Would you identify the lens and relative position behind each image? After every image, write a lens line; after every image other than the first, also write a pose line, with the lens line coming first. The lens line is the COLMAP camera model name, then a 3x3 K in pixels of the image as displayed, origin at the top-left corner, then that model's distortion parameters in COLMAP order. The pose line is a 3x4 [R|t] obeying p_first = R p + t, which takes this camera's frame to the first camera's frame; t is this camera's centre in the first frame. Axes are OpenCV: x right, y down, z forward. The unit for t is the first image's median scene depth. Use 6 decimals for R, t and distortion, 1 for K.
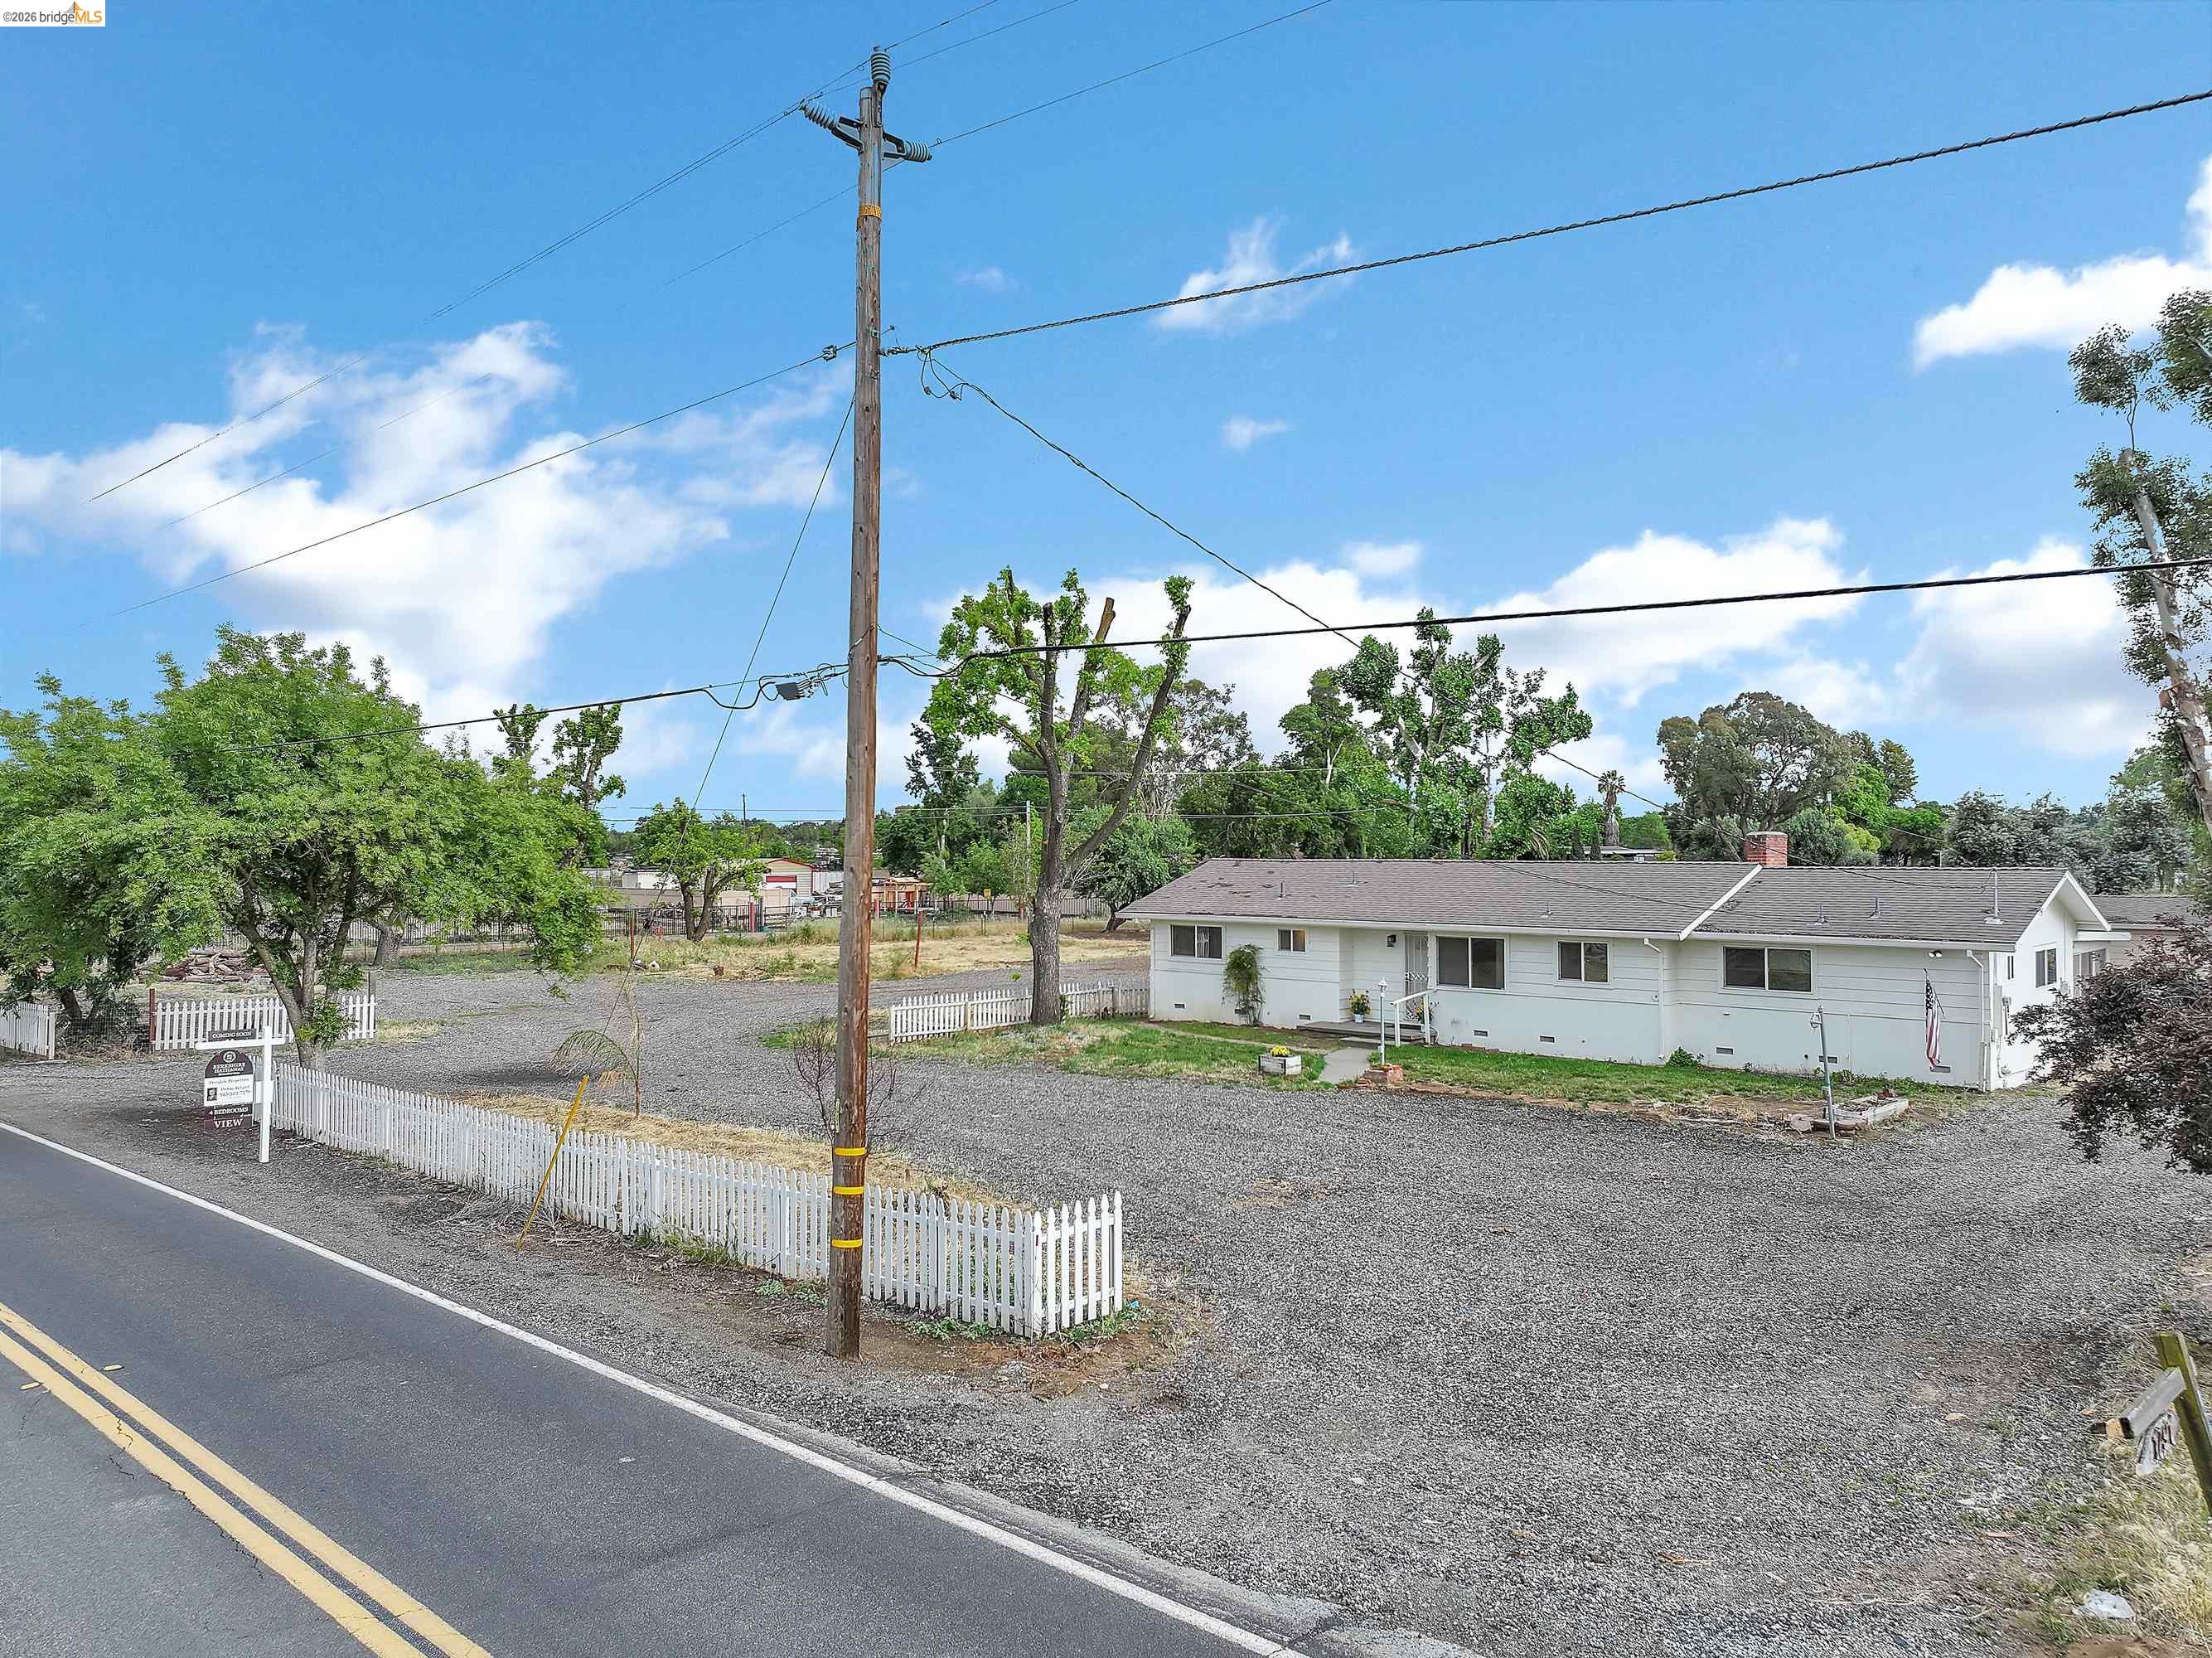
lens RADIAL K [[1572.2, 0, 1106.0], [0, 1572.2, 829.0], [0, 0, 1]] dist [0.000130, -0.004392]
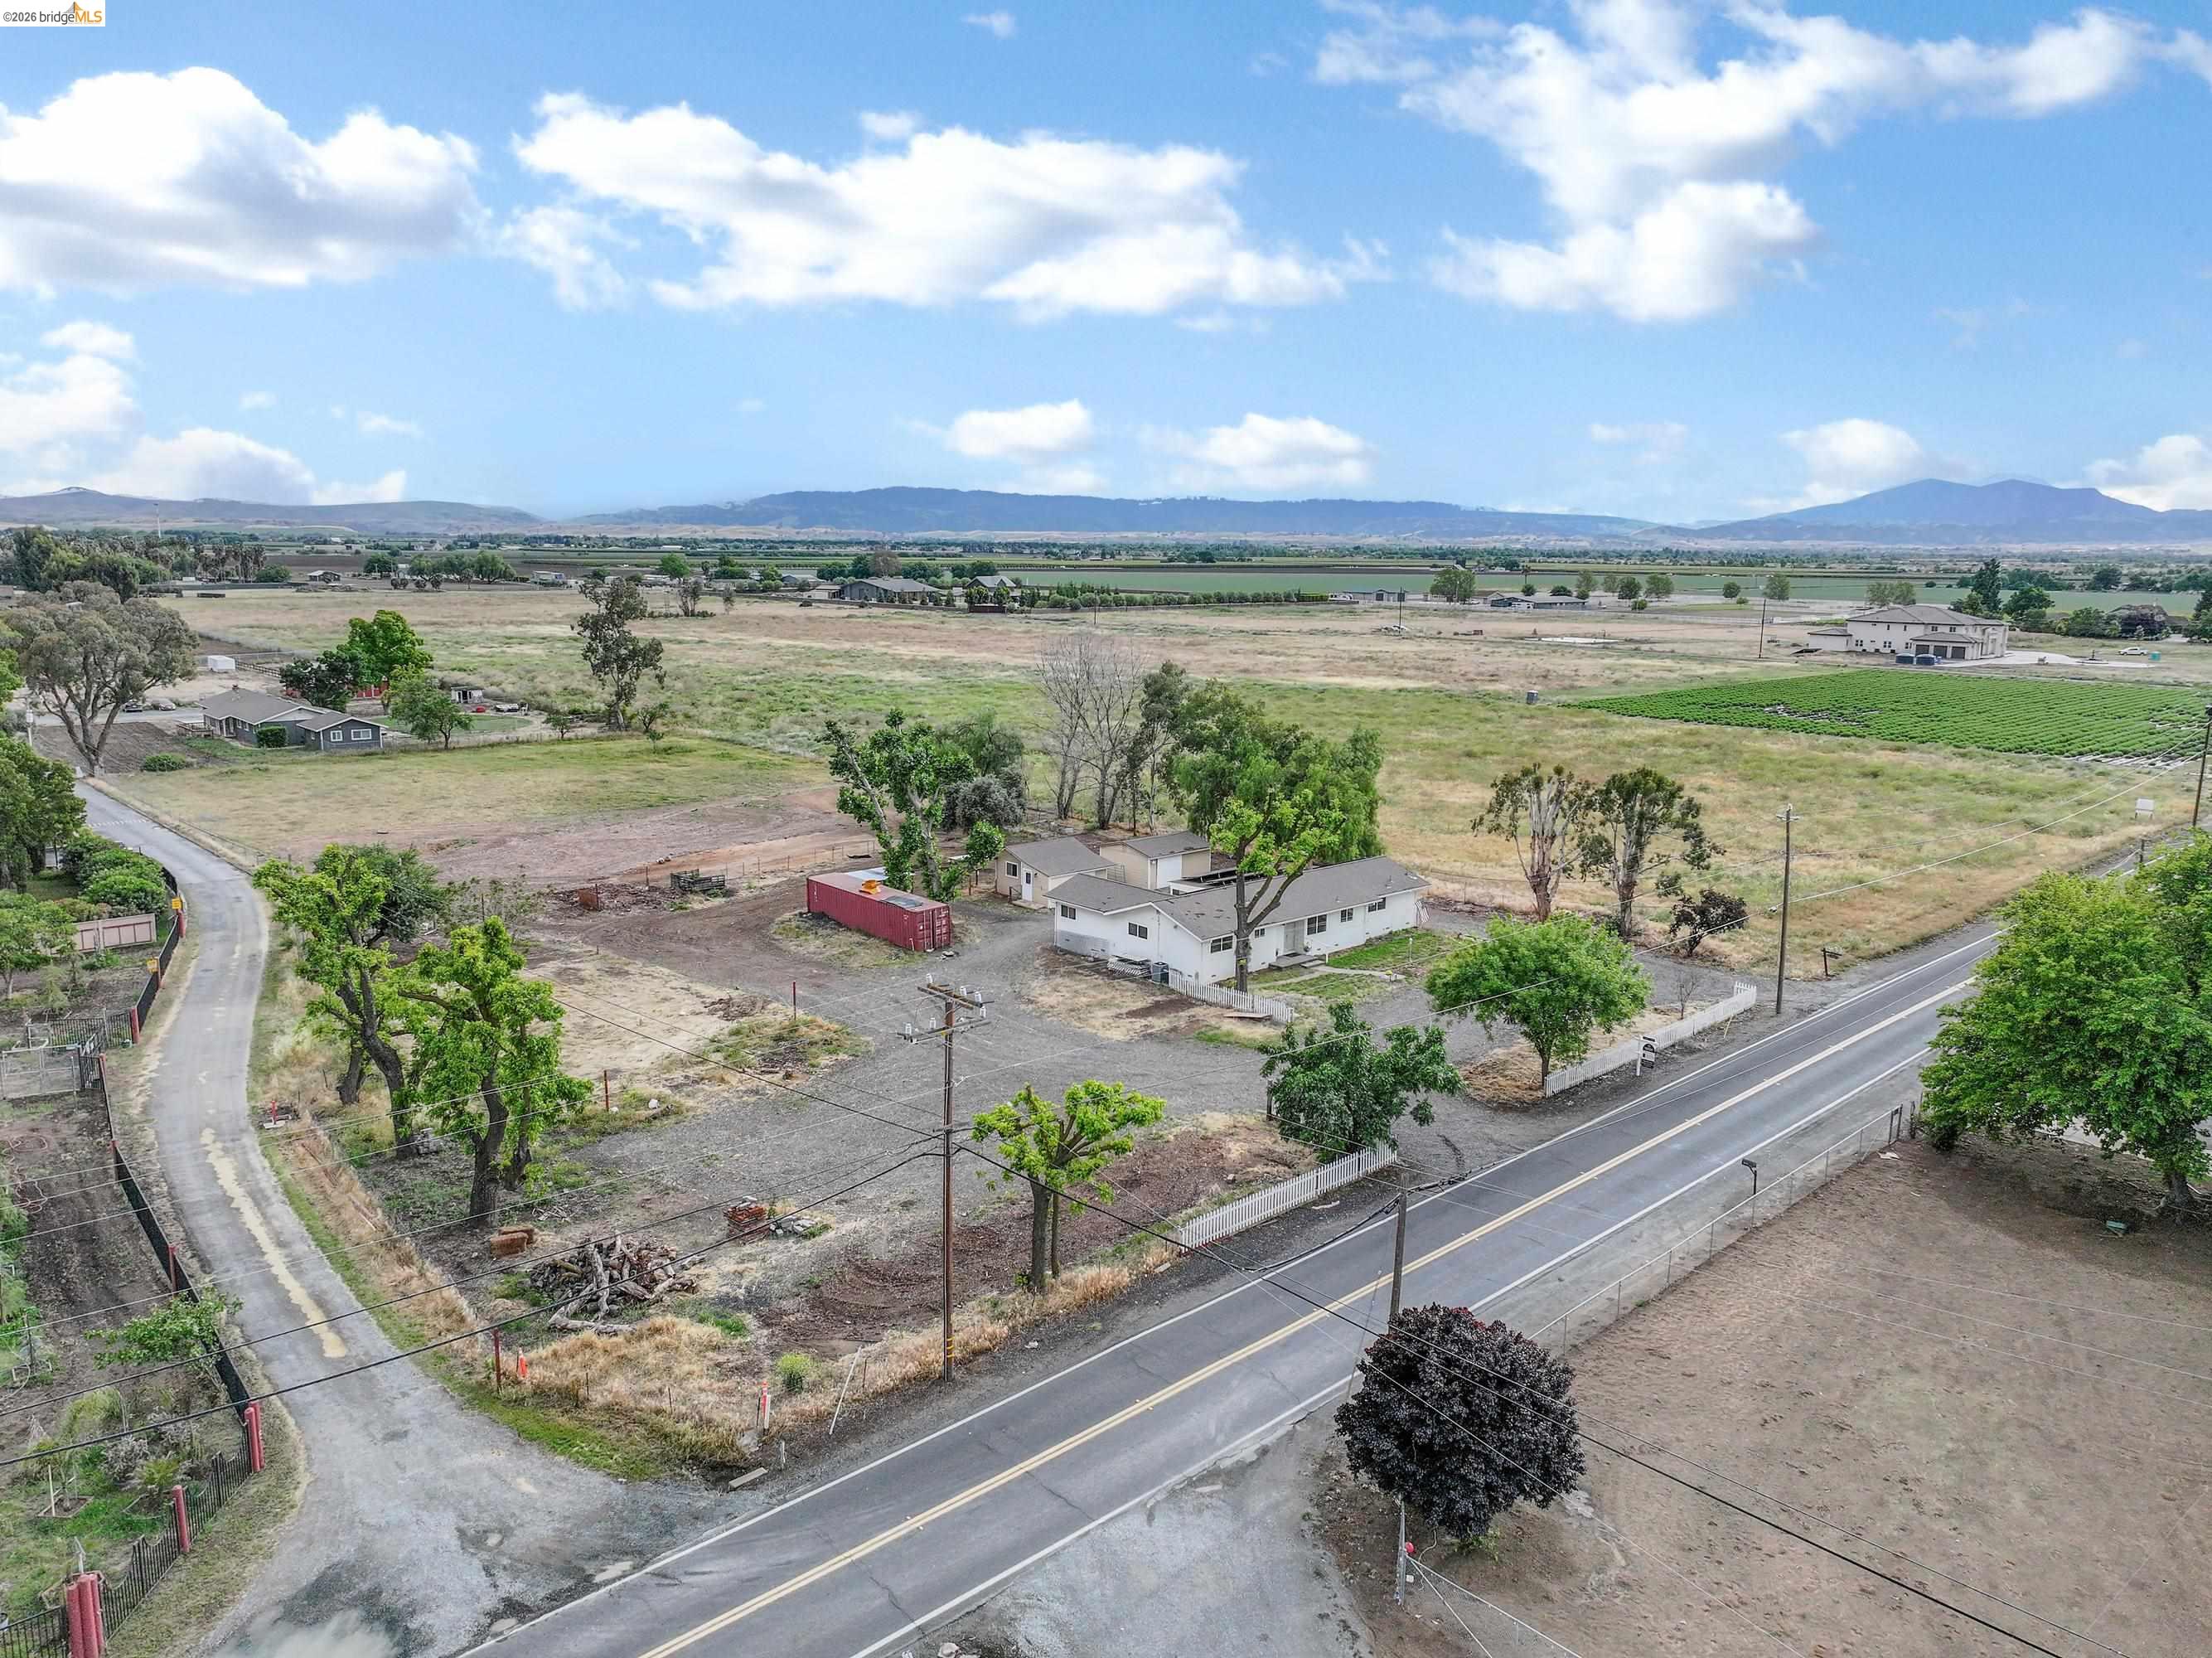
lens RADIAL K [[1552.7, 0, 1115.1], [0, 1552.7, 823.4], [0, 0, 1]] dist [-0.000709, 0.021467]
pose [[0.064009, -0.171217, 0.983152, -2.134762], [-0.026792, 0.984522, 0.173200, -0.482429], [-0.997590, -0.037427, 0.058431, 1.114297]]
